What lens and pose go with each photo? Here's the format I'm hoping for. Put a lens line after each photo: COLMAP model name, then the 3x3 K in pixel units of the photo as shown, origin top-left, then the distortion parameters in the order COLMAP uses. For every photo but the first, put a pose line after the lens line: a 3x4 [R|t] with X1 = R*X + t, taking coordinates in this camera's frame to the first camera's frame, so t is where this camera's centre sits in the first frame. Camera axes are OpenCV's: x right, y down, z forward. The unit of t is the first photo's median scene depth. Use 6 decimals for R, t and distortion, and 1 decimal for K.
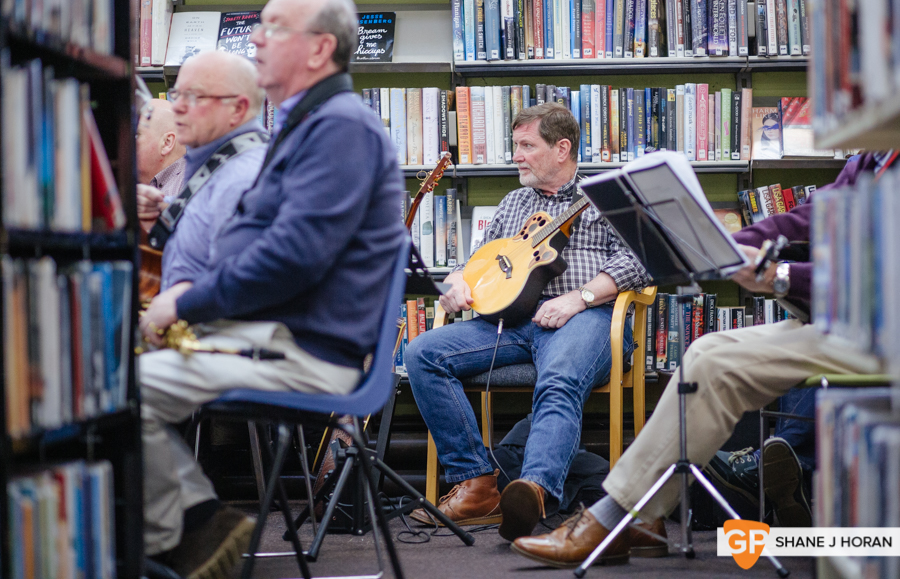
lens RADIAL K [[2607.5, 0, 450.0], [0, 2607.5, 289.5], [0, 0, 1]] dist [-0.010305, 0.031075]
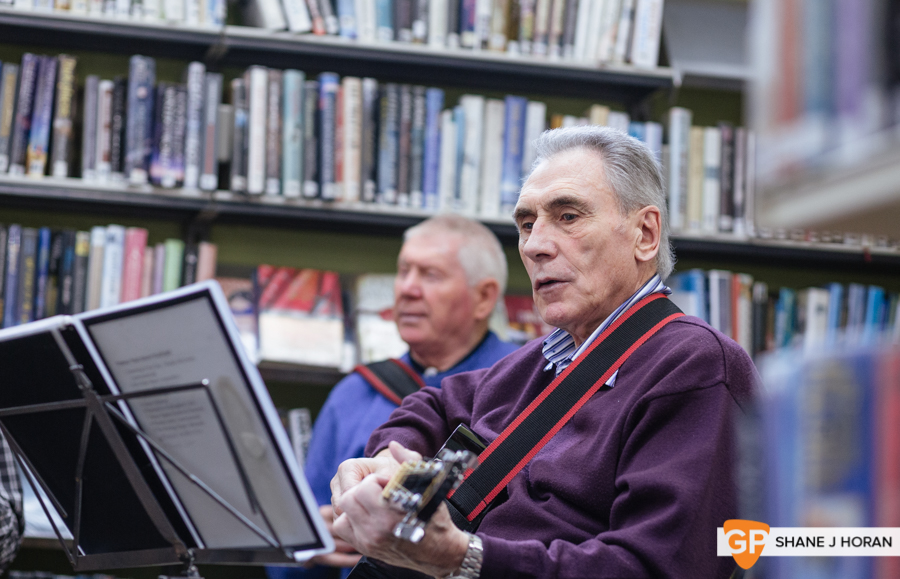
lens RADIAL K [[2607.5, 0, 450.0], [0, 2607.5, 289.5], [0, 0, 1]] dist [-0.010305, 0.031075]
pose [[0.959526, 0.091136, 0.266465, 0.006453], [-0.063995, 0.991997, -0.108841, -0.003840], [-0.274252, 0.087383, 0.957679, 0.400495]]
